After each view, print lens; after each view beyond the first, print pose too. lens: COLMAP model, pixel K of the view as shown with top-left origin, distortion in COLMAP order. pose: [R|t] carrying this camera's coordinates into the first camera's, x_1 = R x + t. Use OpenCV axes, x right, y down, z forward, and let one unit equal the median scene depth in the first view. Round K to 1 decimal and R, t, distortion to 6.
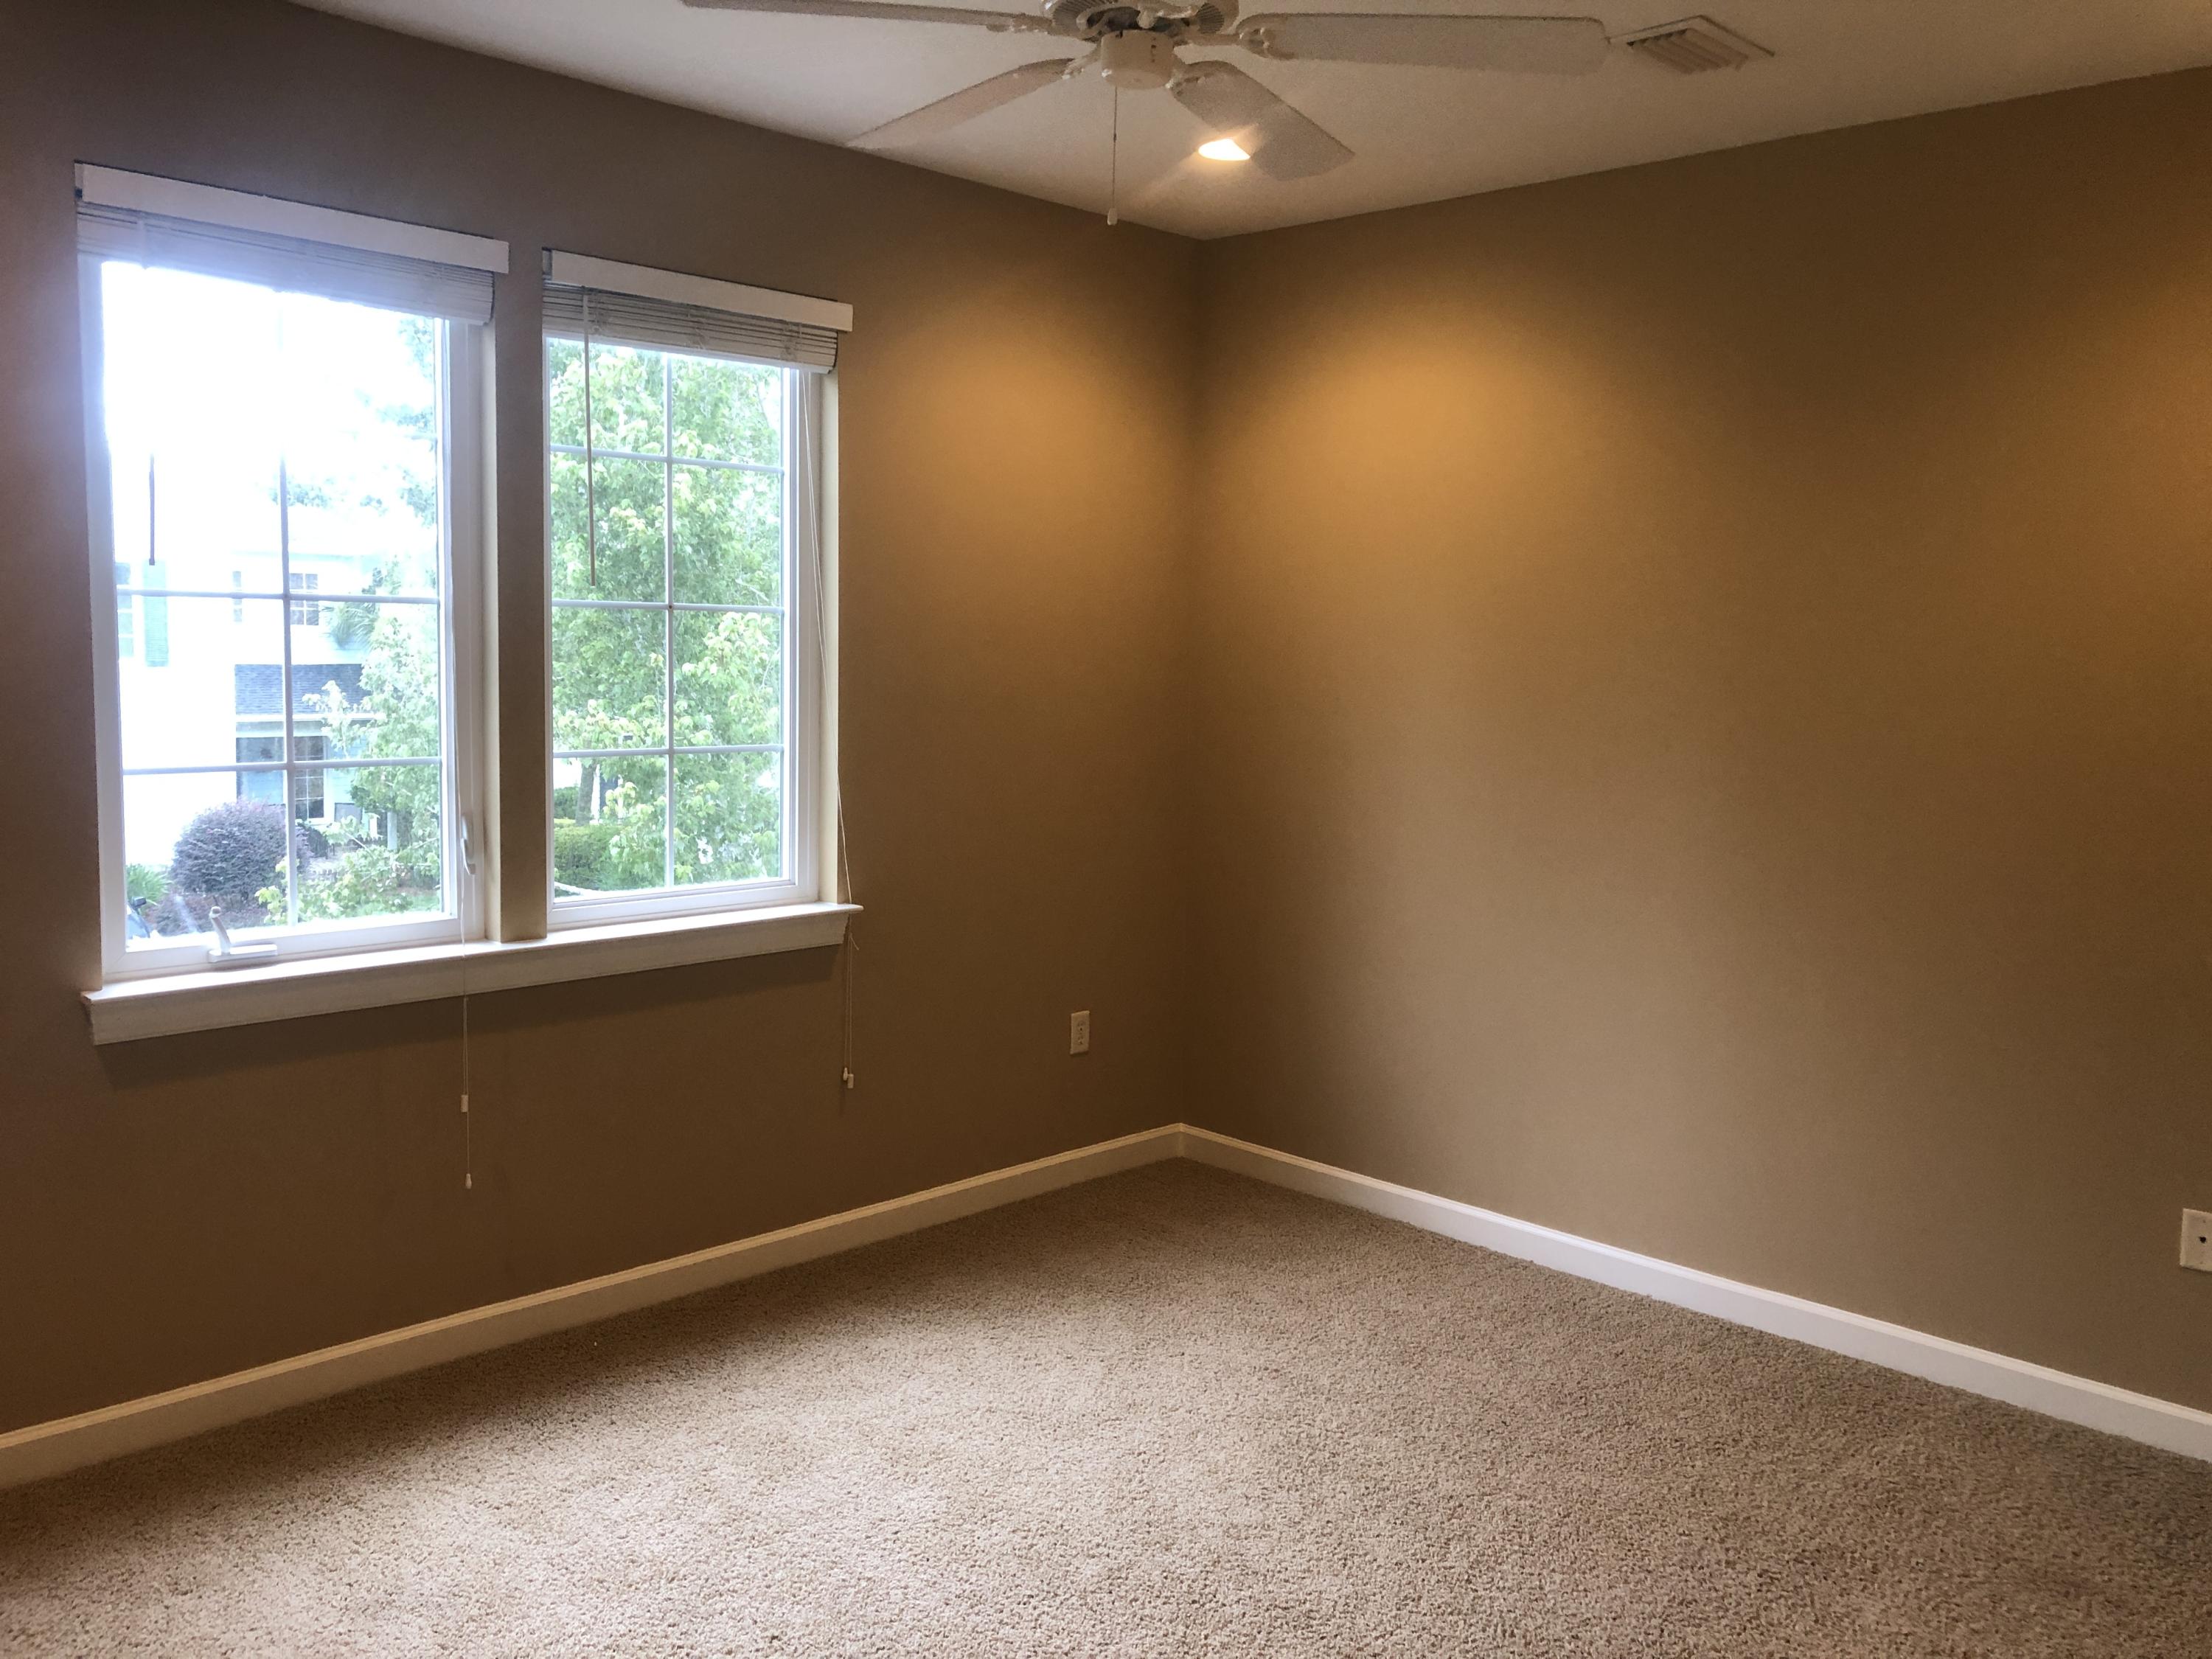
lens RADIAL K [[1801.3, 0, 1106.0], [0, 1801.3, 829.5], [0, 0, 1]] dist [-0.000141, 0.001379]
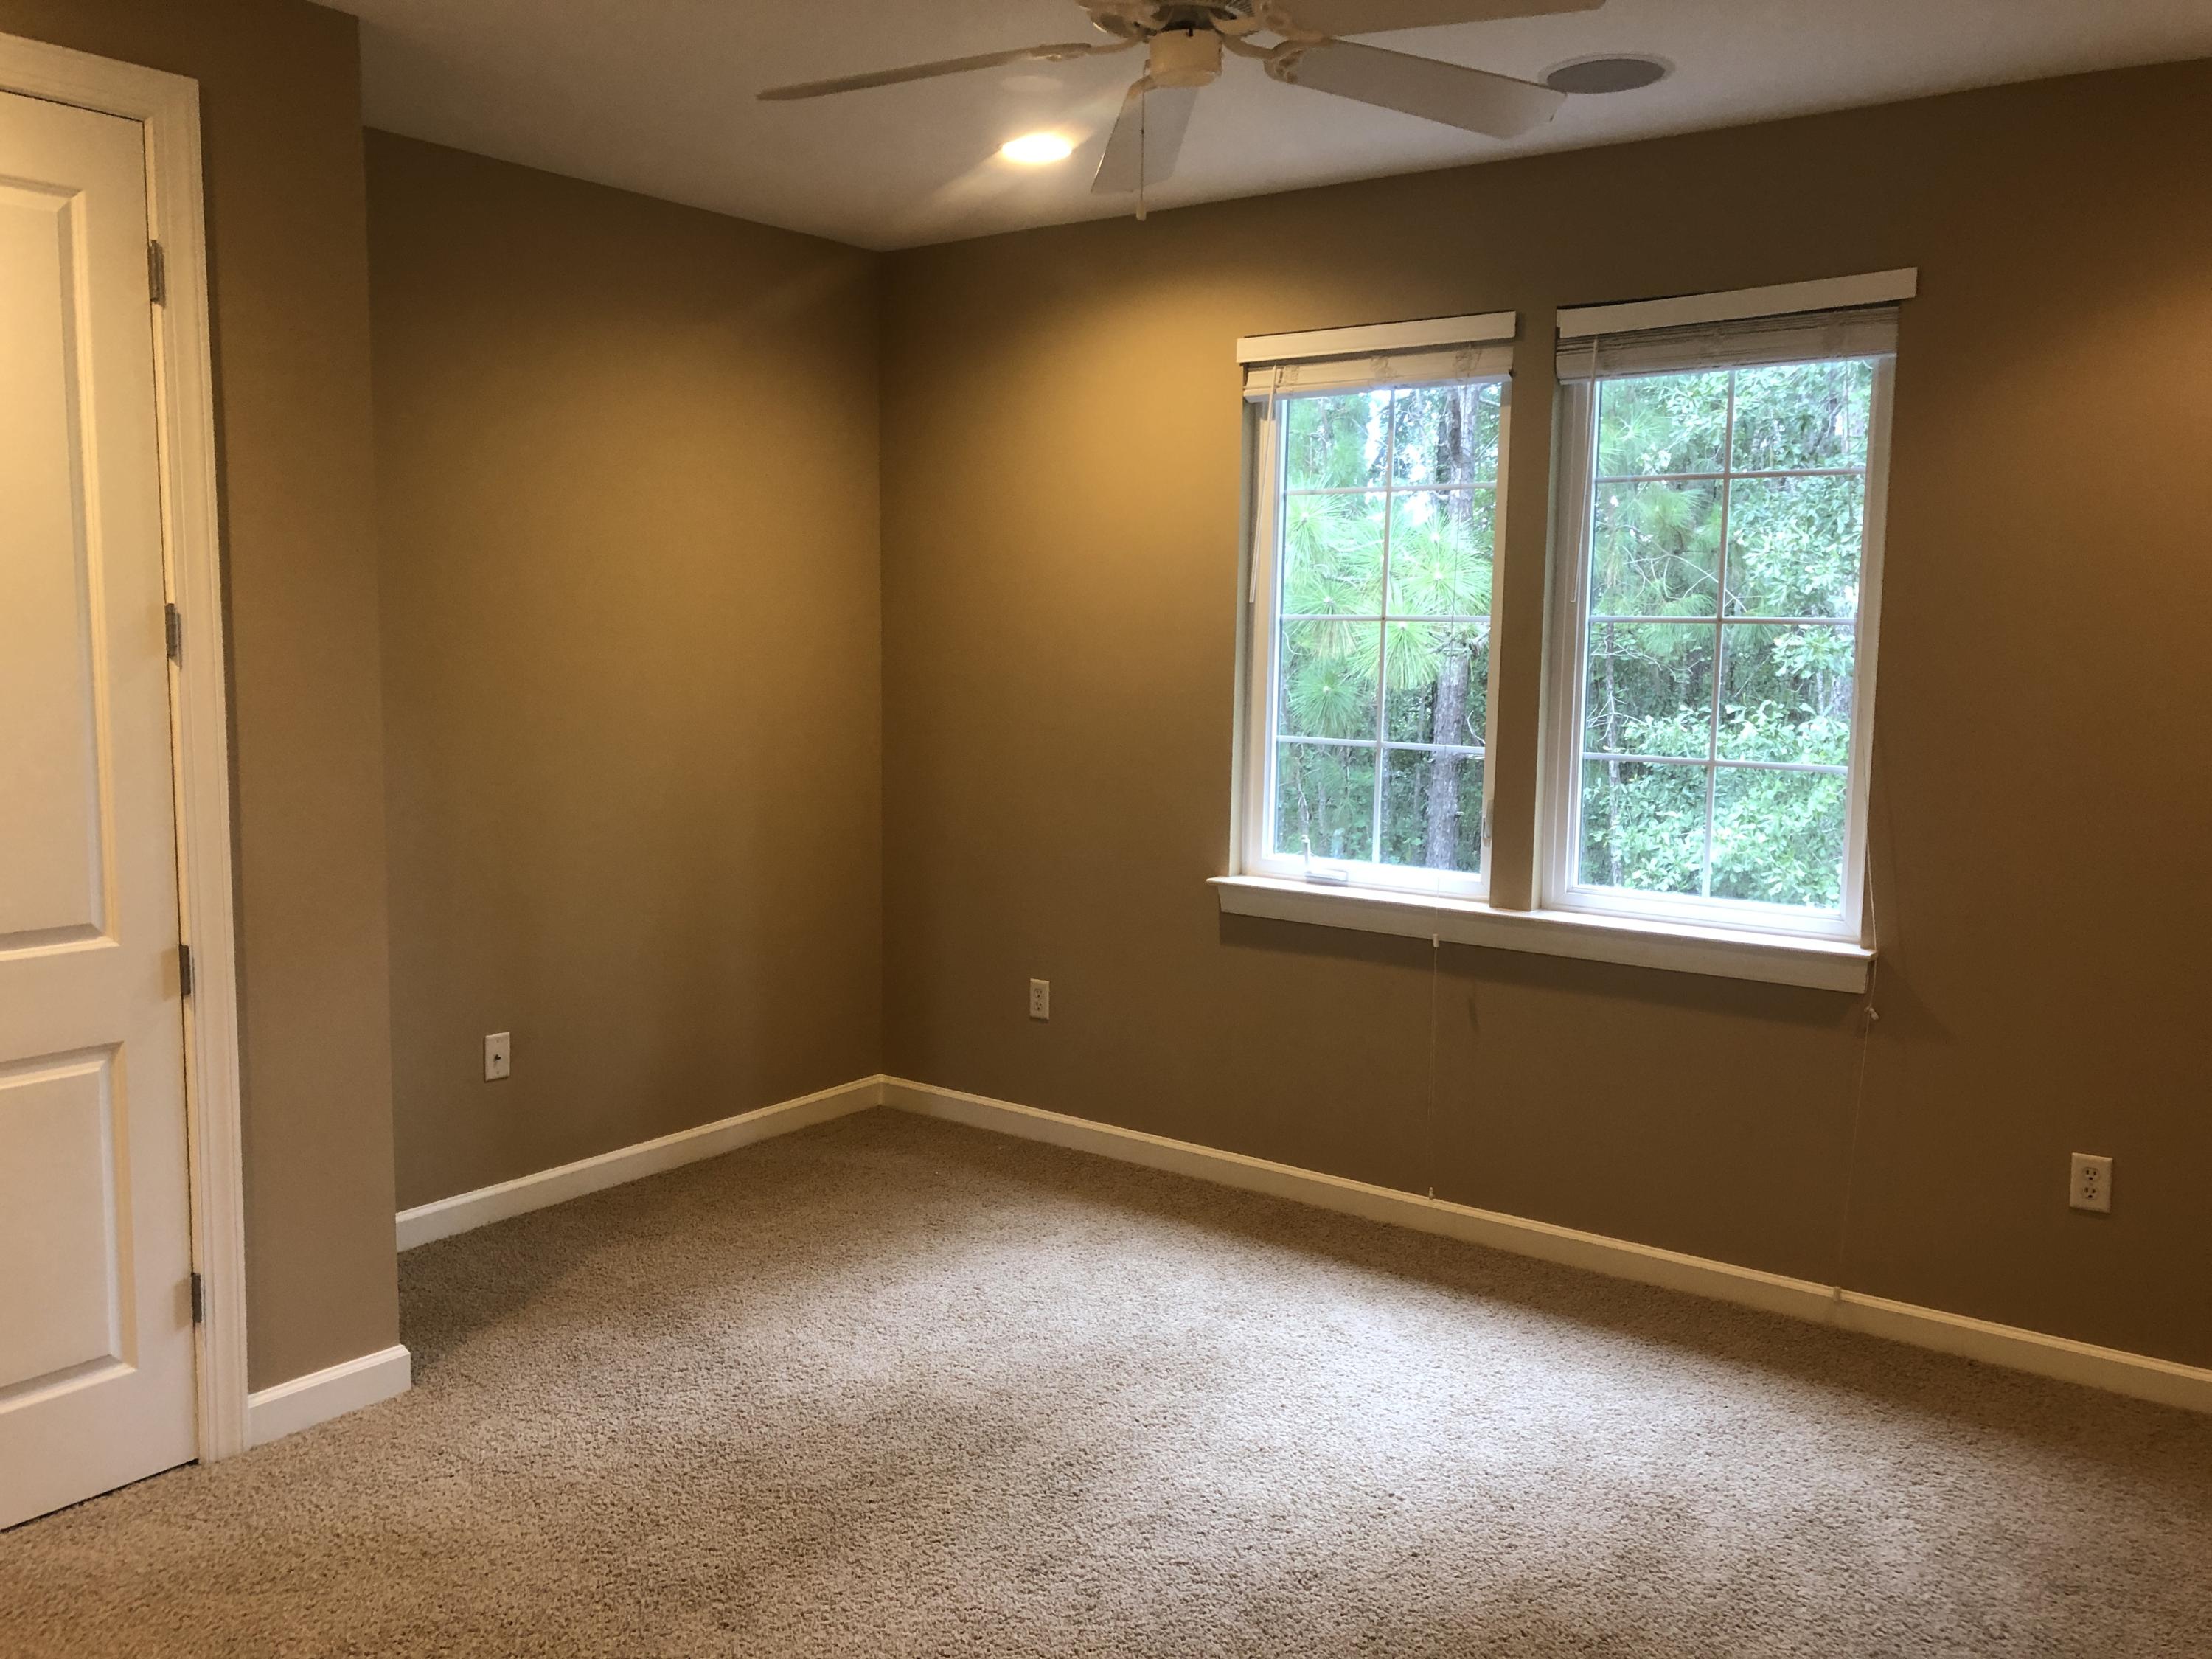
lens RADIAL K [[1801.3, 0, 1106.0], [0, 1801.3, 829.5], [0, 0, 1]] dist [-0.000141, 0.001379]
pose [[0.108452, 0.096942, -0.989364, 0.745626], [-0.113189, 0.989966, 0.084594, -0.054407], [0.987637, 0.102811, 0.118336, 0.558716]]
